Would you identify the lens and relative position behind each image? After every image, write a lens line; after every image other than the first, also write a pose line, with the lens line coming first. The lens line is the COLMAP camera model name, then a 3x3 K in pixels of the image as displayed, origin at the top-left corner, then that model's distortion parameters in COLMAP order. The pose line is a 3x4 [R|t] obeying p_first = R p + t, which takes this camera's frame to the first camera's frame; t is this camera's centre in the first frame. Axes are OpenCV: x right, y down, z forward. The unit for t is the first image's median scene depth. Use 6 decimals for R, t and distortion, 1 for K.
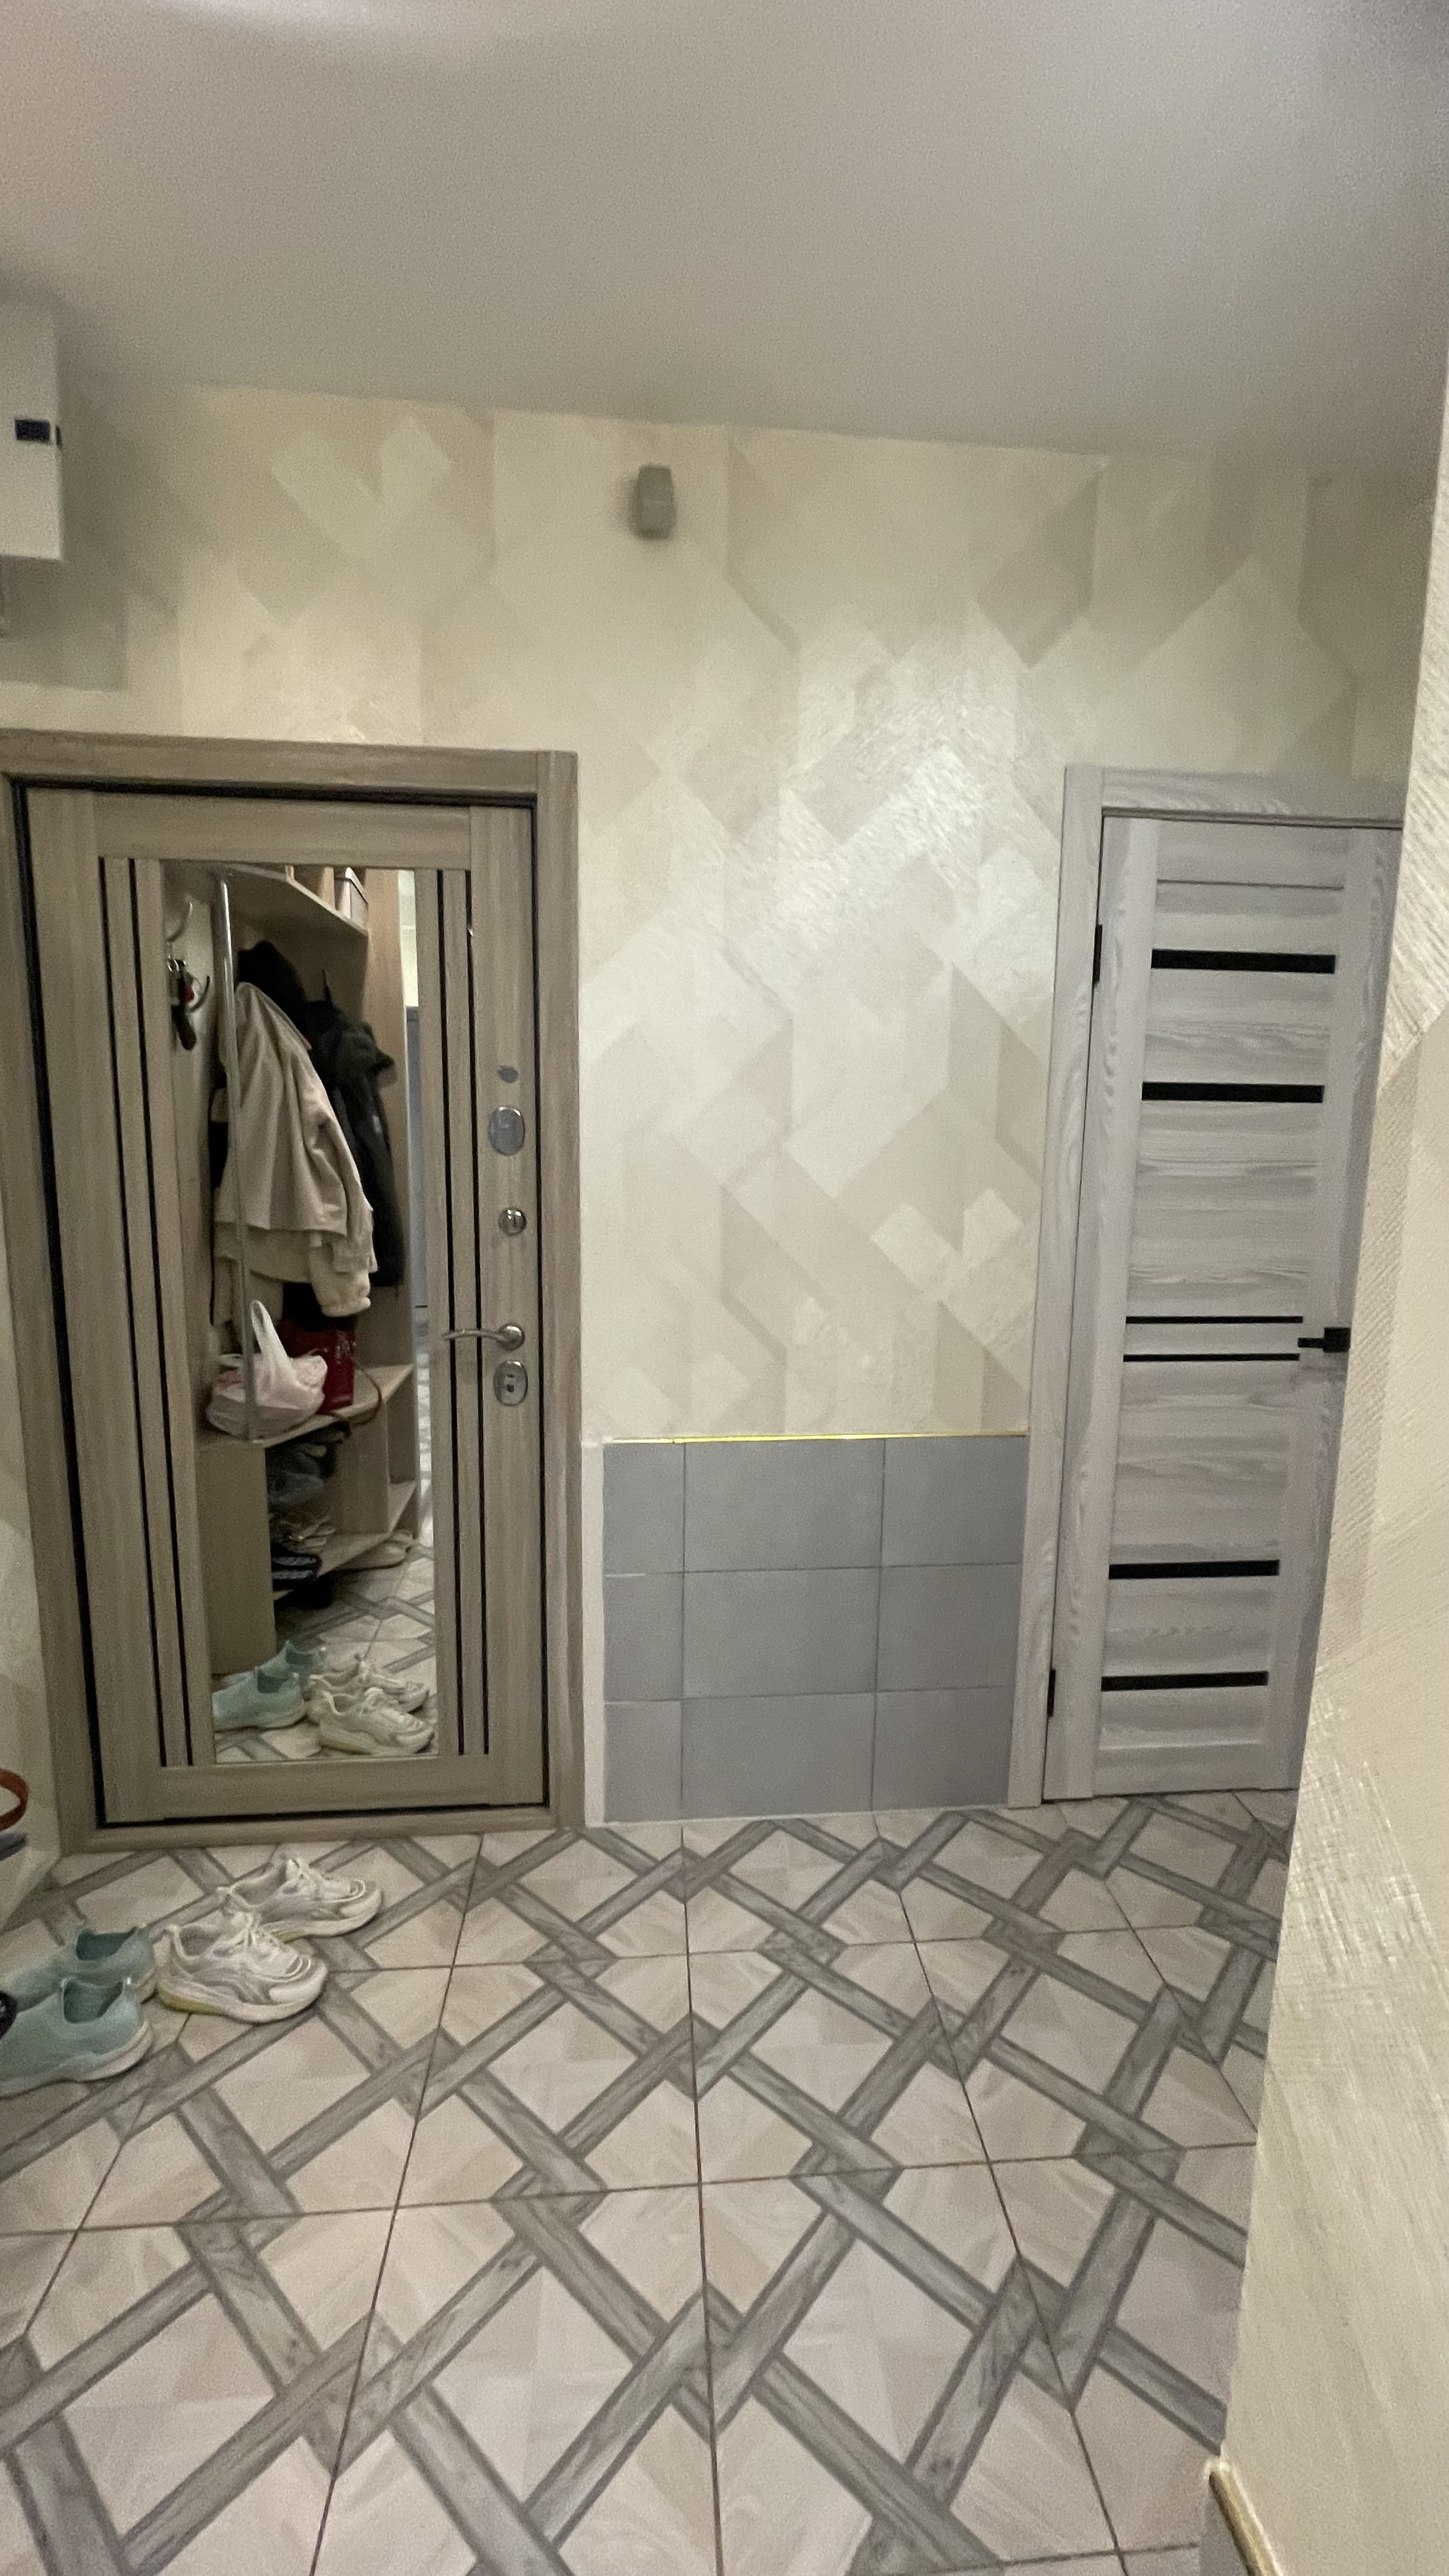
lens RADIAL K [[1034.4, 0, 730.3], [0, 1034.4, 1283.2], [0, 0, 1]] dist [-0.002631, 0.000228]
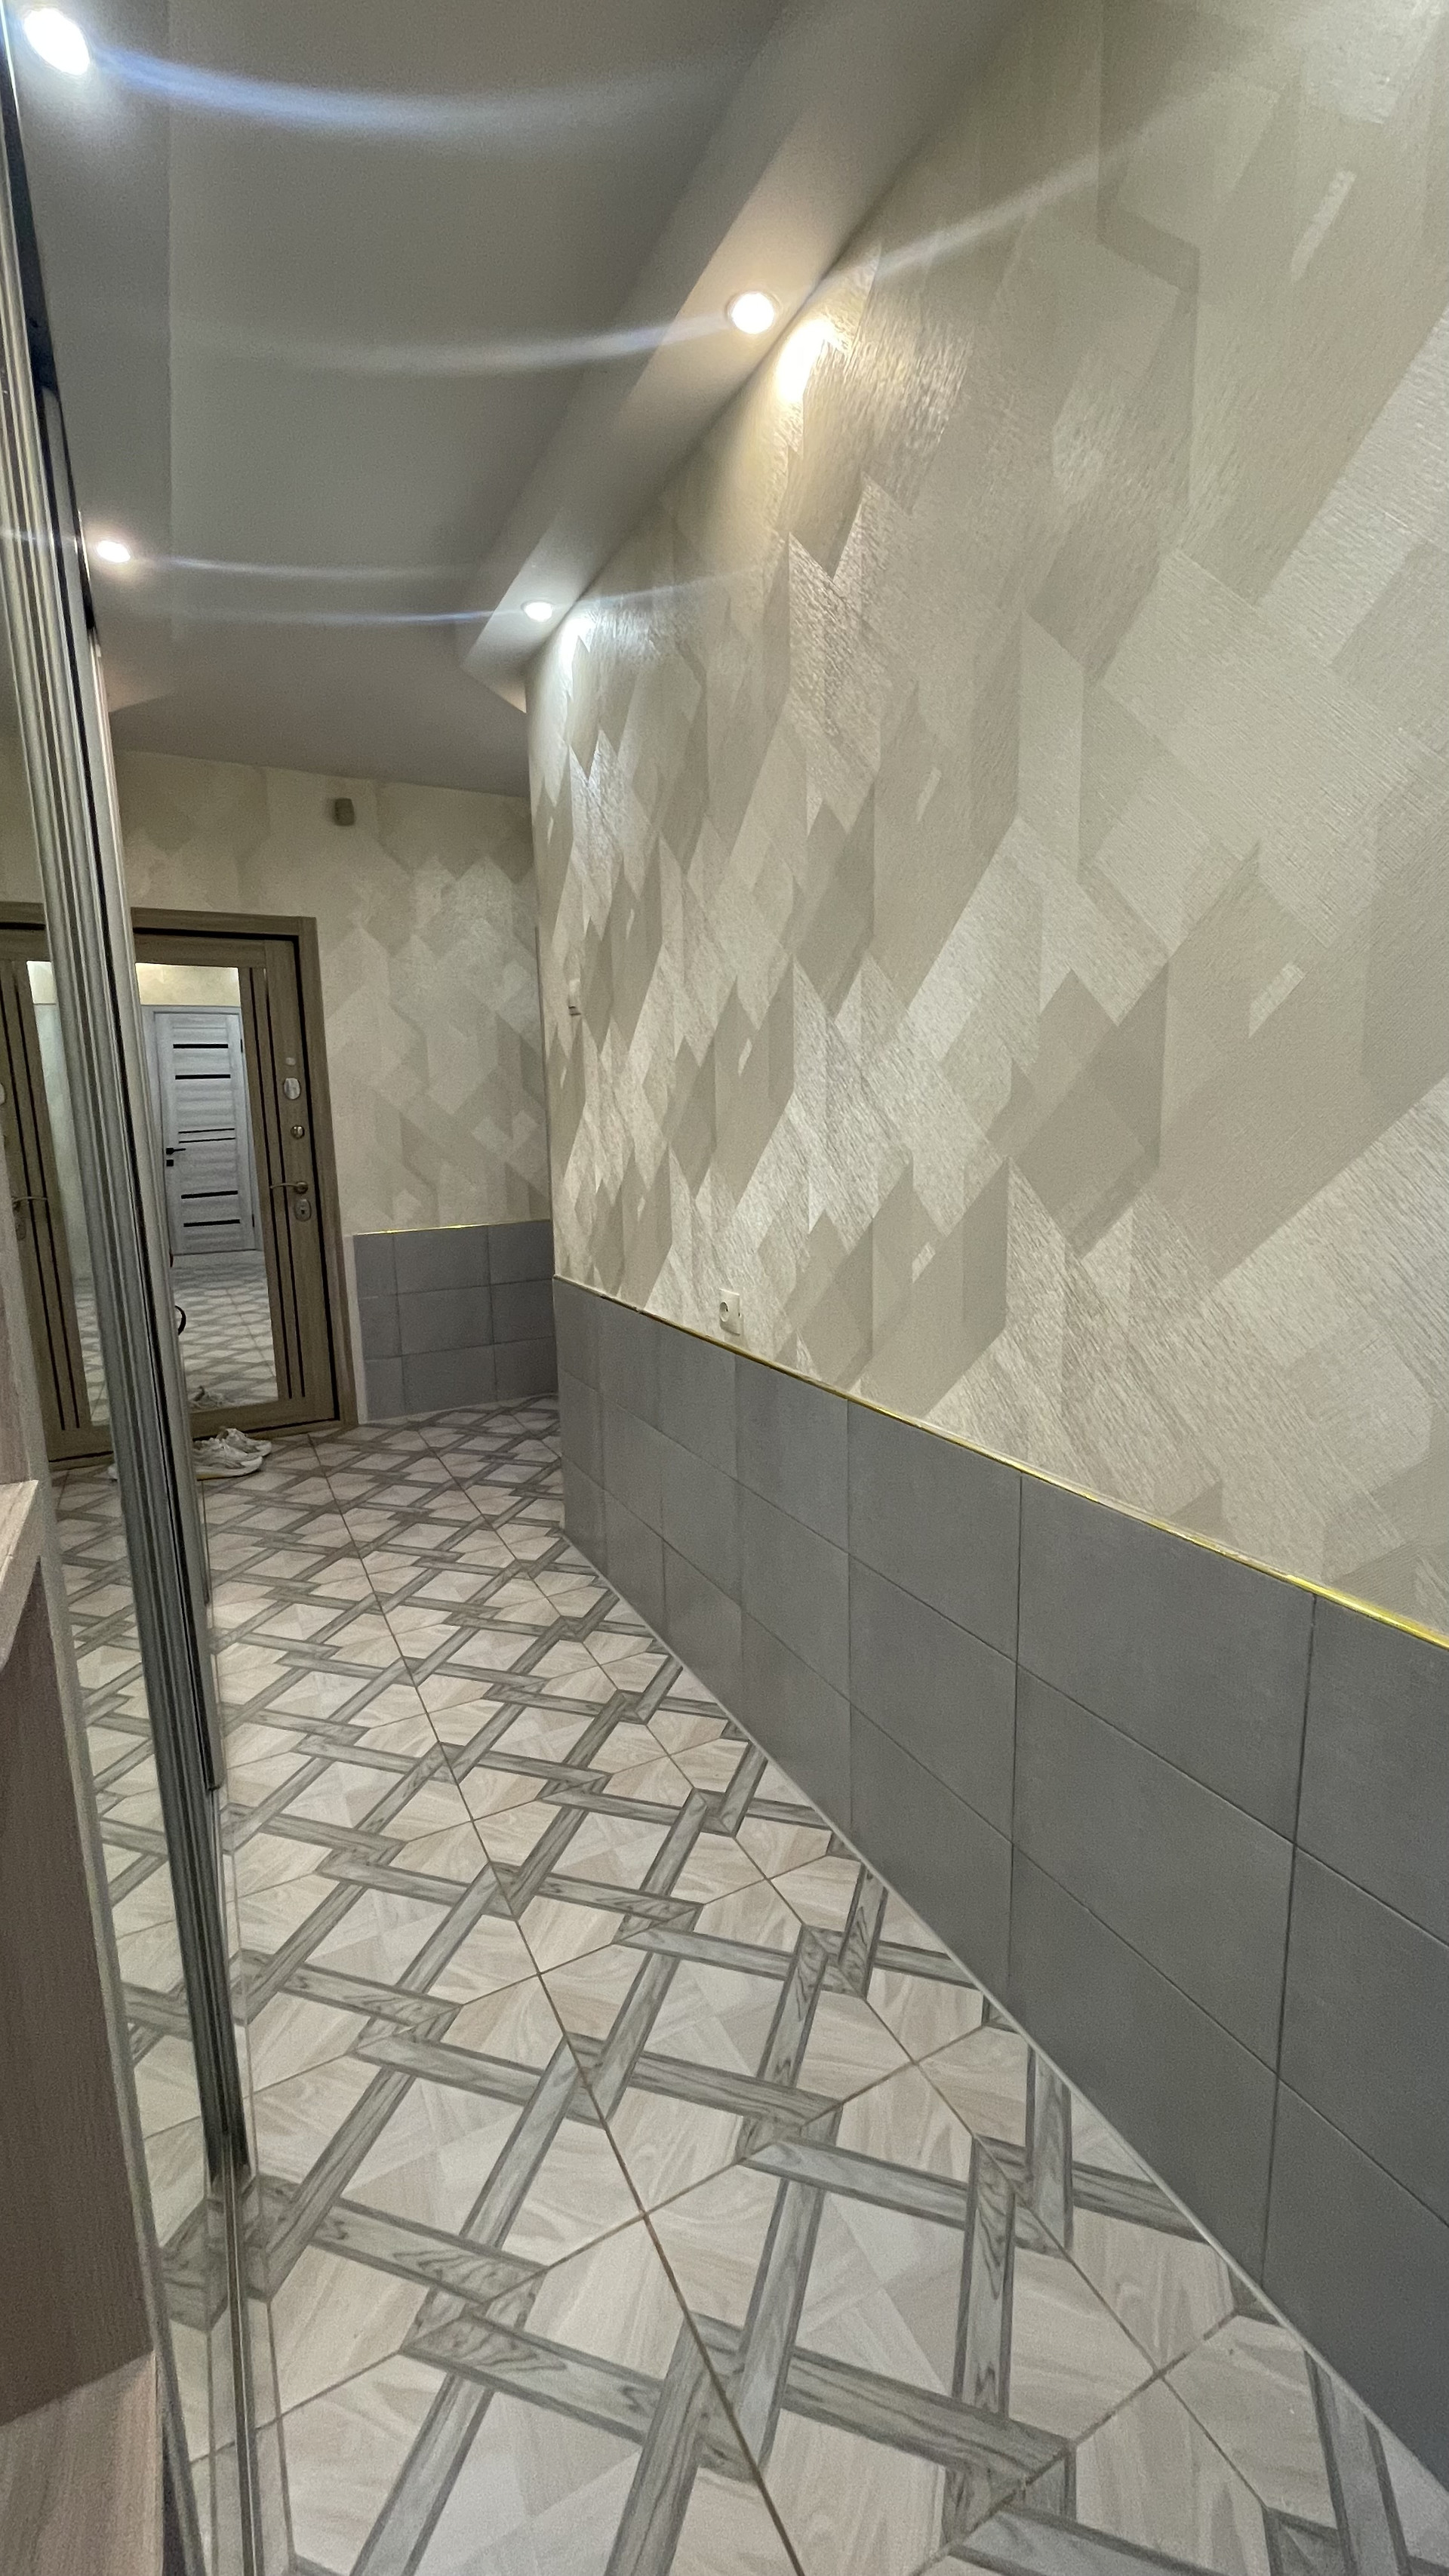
lens RADIAL K [[1034.4, 0, 735.1], [0, 1034.4, 1278.3], [0, 0, 1]] dist [-0.002631, 0.000228]
pose [[0.917934, -0.098290, 0.384364, -0.242734], [0.092163, 0.995150, 0.034377, 0.258960], [-0.385879, 0.003868, 0.922541, -1.356027]]
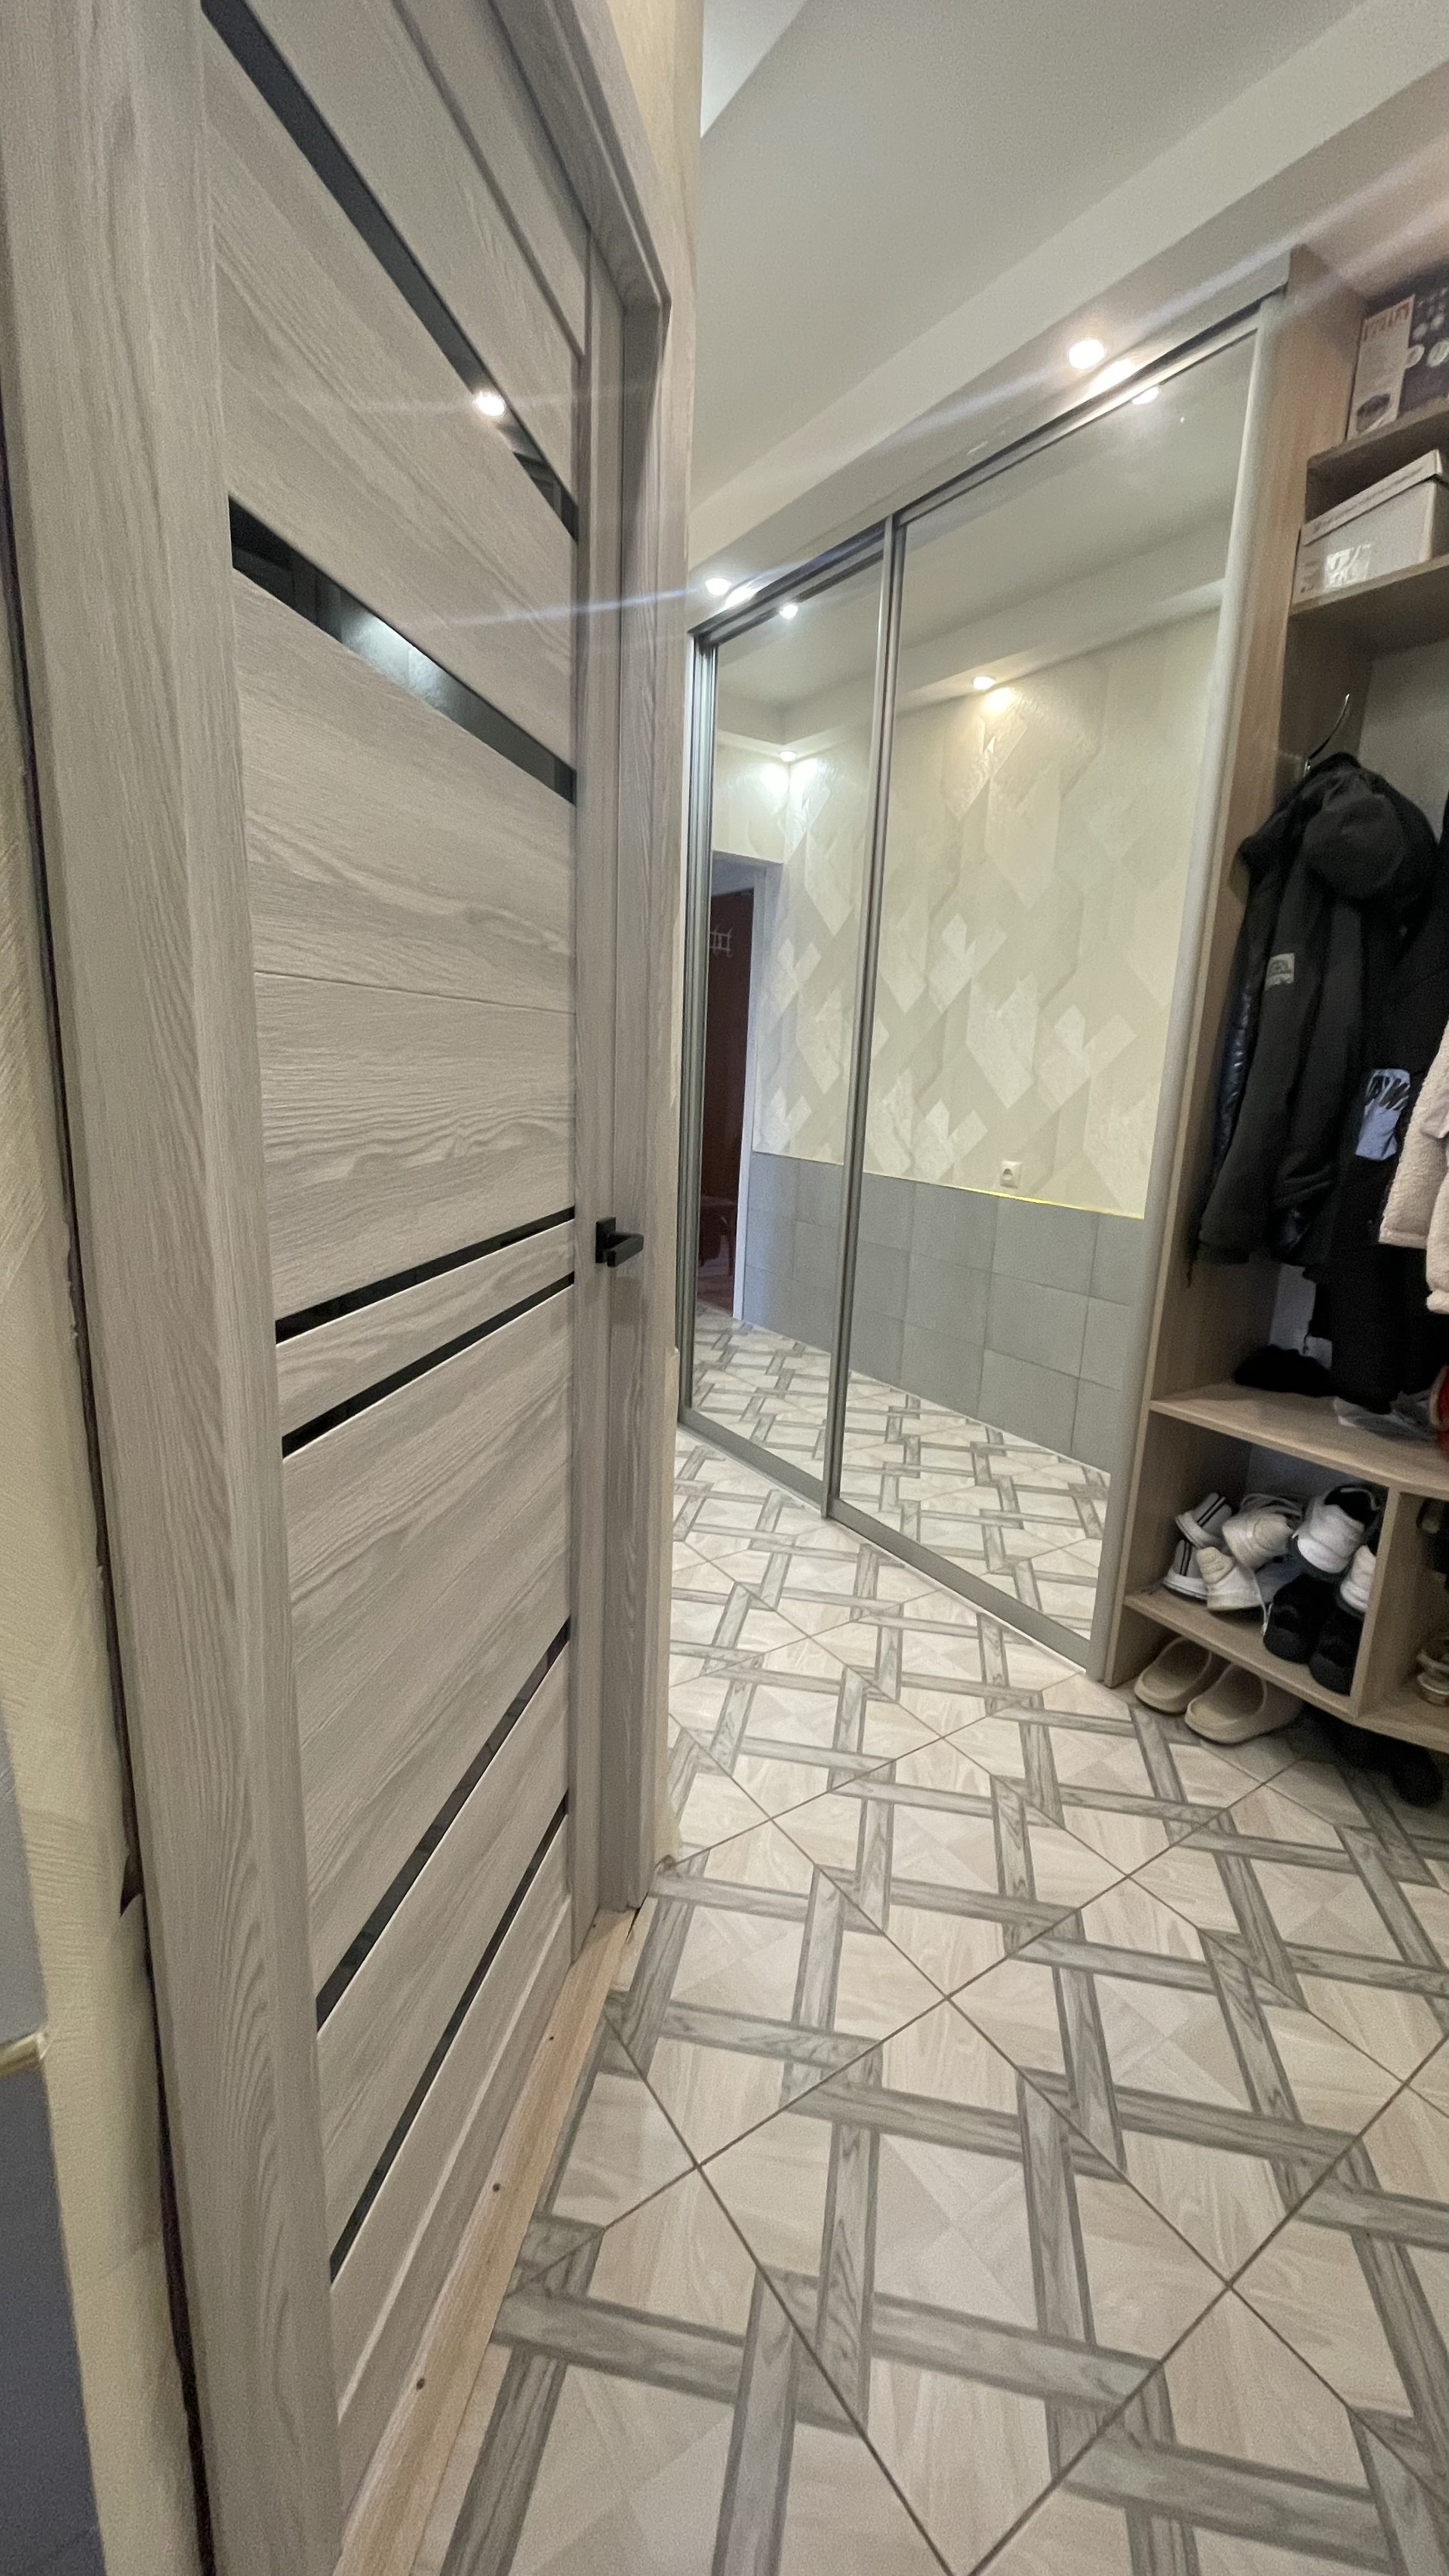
lens RADIAL K [[1034.4, 0, 727.9], [0, 1034.4, 1282.3], [0, 0, 1]] dist [-0.002631, 0.000228]
pose [[-0.869553, 0.058856, -0.490320, 0.465780], [-0.120800, 0.937360, 0.326748, -0.026181], [0.478837, 0.343356, -0.807974, 0.878040]]
